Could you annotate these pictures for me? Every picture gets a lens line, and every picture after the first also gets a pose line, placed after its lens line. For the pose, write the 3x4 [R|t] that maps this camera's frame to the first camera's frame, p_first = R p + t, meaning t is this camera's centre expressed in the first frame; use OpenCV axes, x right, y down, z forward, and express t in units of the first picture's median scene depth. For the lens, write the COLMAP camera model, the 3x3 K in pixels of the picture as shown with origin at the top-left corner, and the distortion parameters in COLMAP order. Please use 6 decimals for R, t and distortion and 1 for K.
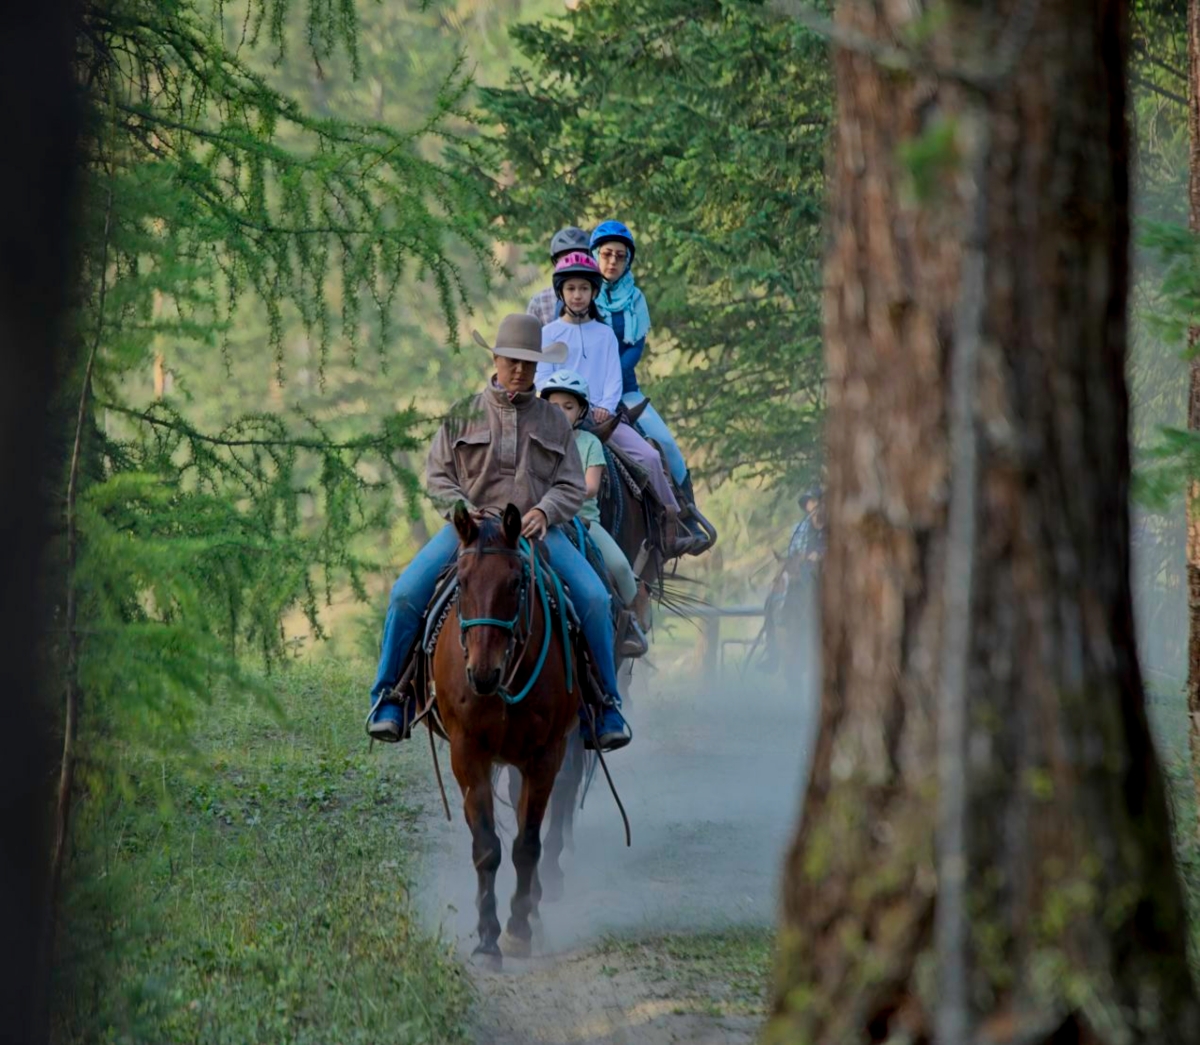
lens RADIAL K [[7419.4, 0, 598.8], [0, 7419.4, 522.8], [0, 0, 1]] dist [1.676585, 0.000000]
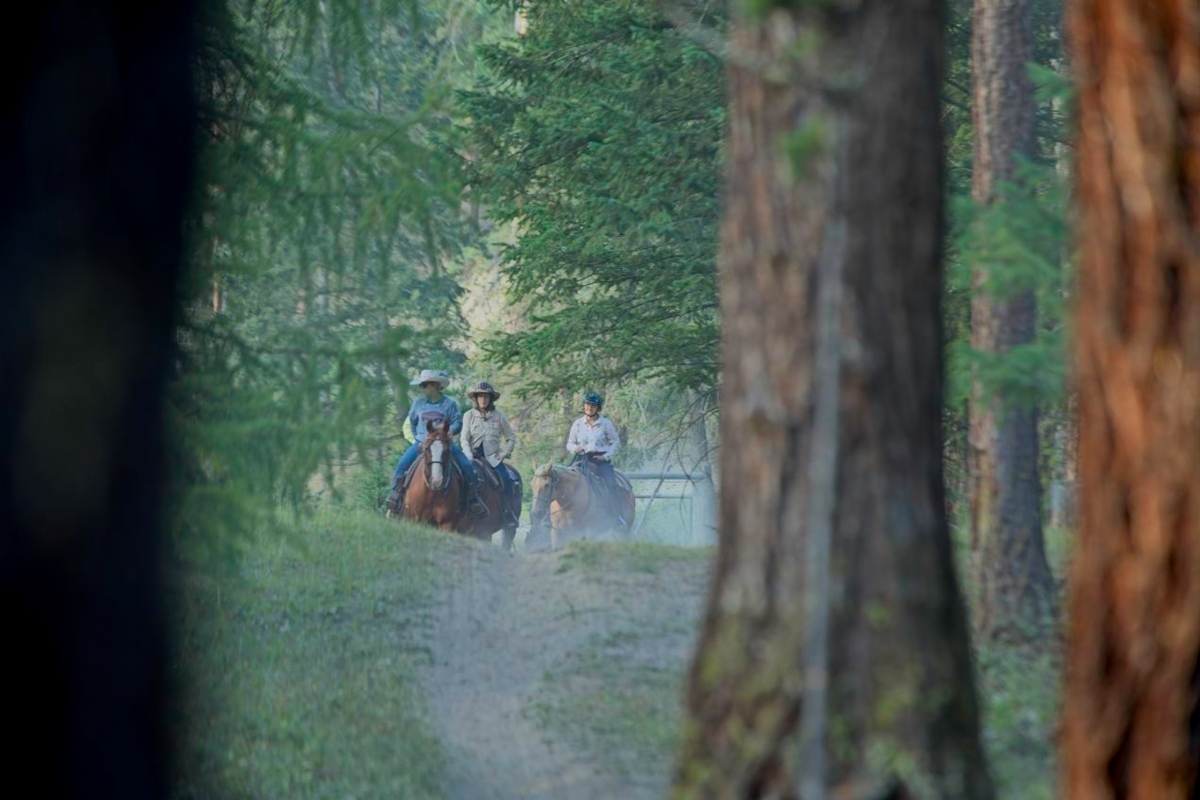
lens RADIAL K [[4454.8, 0, 600.3], [0, 4454.8, 400.0], [0, 0, 1]] dist [0.005642, 0.000000]
pose [[0.999235, 0.006329, 0.038584, -0.020616], [-0.006825, 0.999895, 0.012754, -0.012591], [-0.038499, -0.013008, 0.999174, 0.189694]]
